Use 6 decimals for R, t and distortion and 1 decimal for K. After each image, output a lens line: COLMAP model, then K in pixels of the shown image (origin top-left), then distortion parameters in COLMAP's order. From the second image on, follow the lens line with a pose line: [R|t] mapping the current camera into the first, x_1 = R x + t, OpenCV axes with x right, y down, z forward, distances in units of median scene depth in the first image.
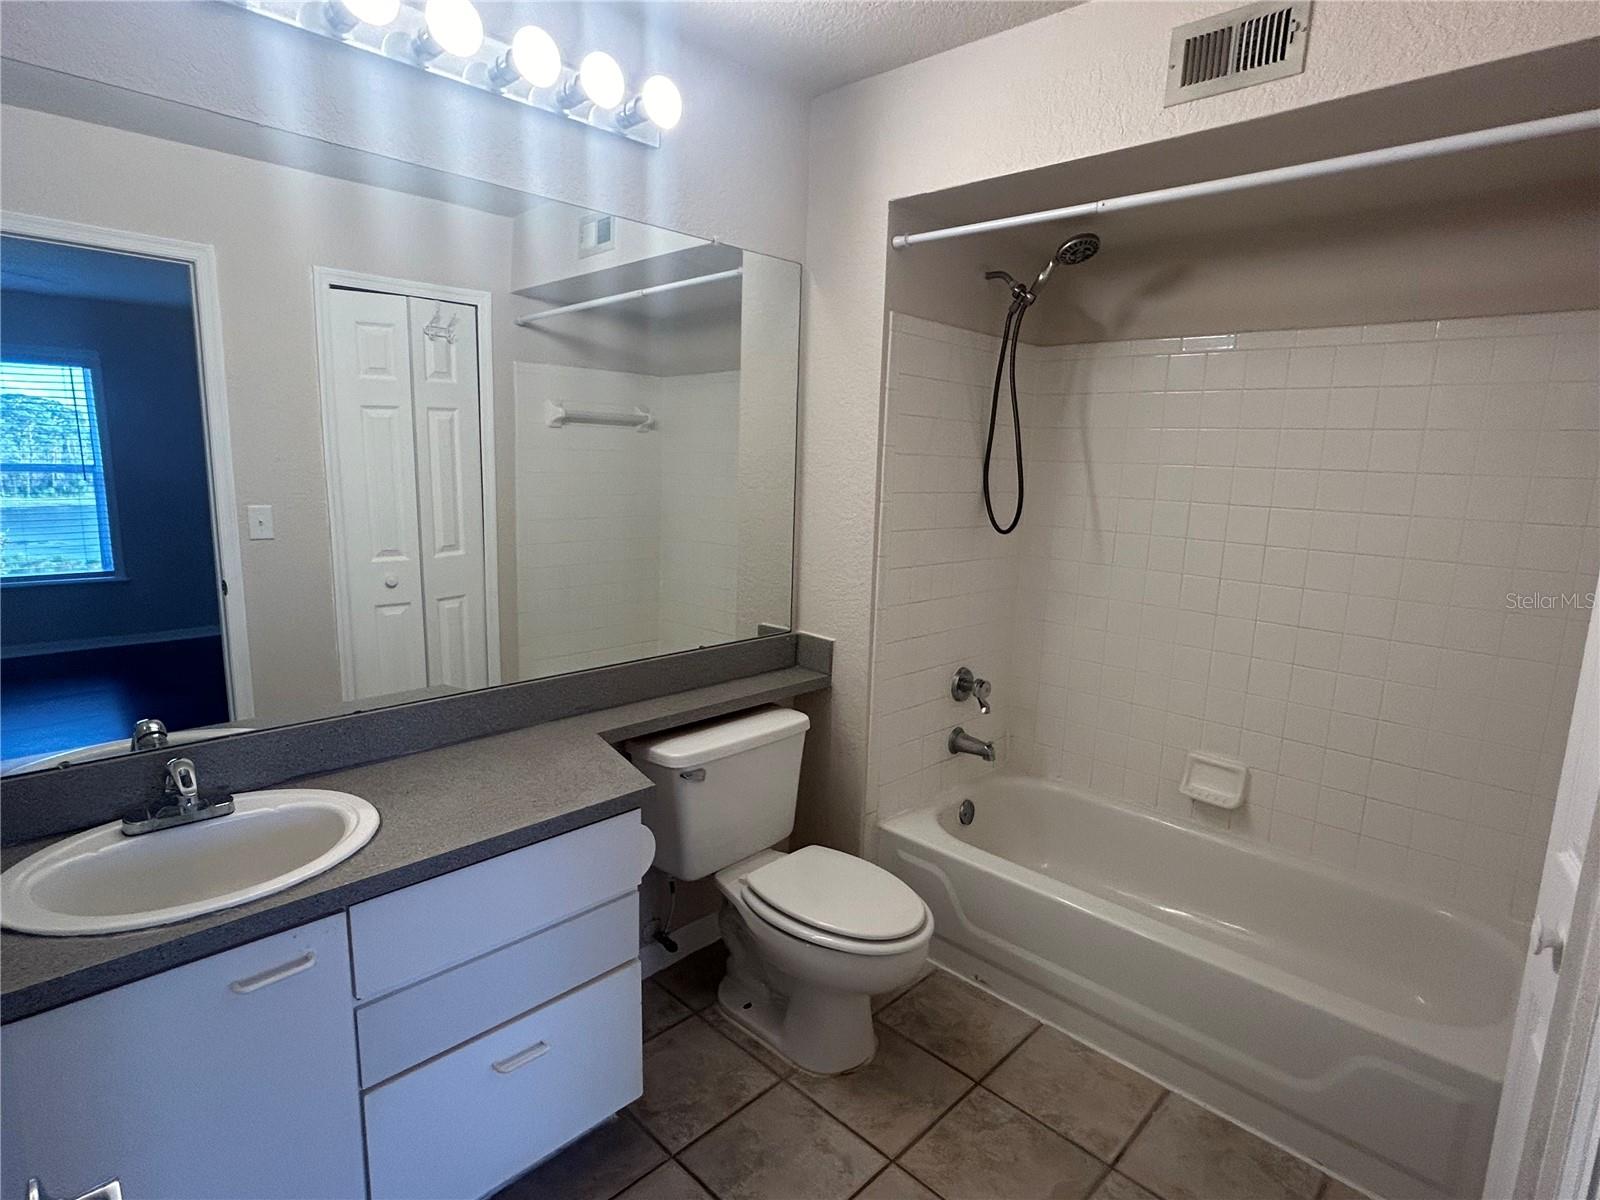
lens RADIAL K [[845.0, 0, 782.6], [0, 845.0, 605.9], [0, 0, 1]] dist [-0.000403, 0.000059]
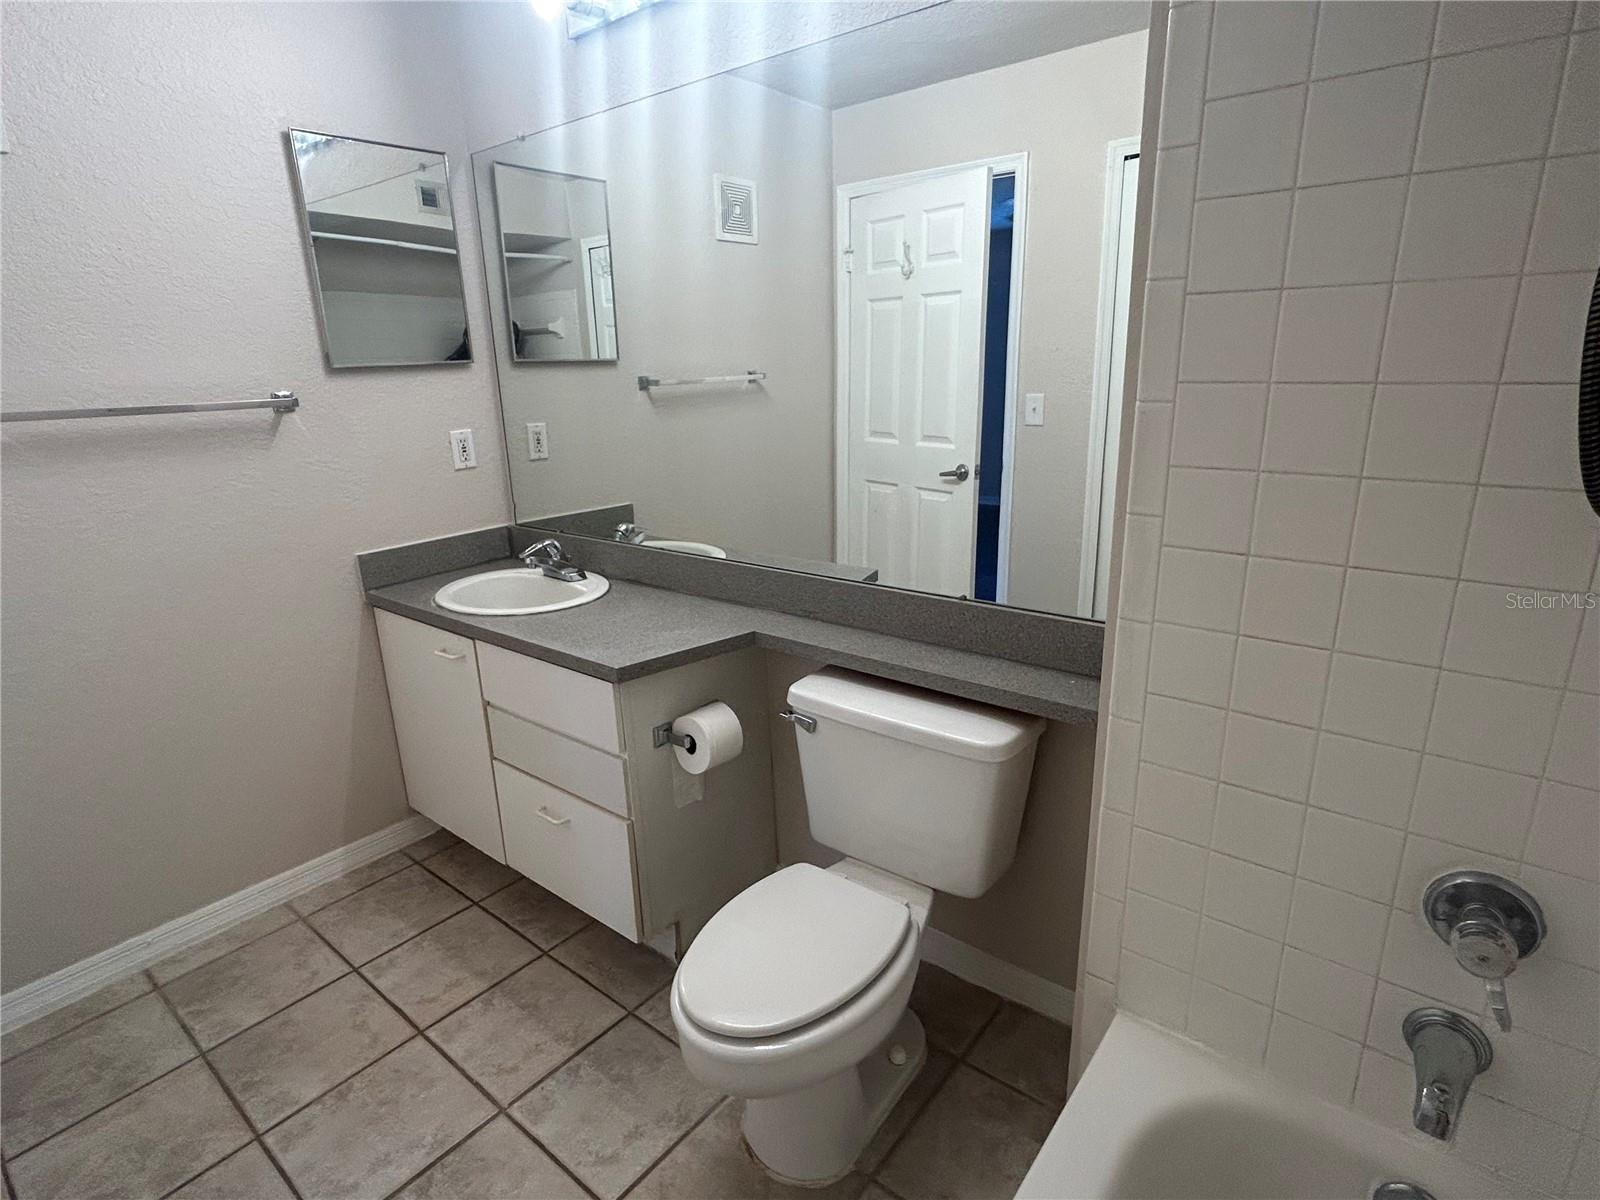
lens RADIAL K [[845.0, 0, 782.6], [0, 845.0, 605.9], [0, 0, 1]] dist [-0.000403, 0.000059]
pose [[0.097020, 0.258278, -0.961186, 0.689942], [-0.140465, 0.959630, 0.243682, -0.115842], [0.985321, 0.111371, 0.129383, 0.873407]]
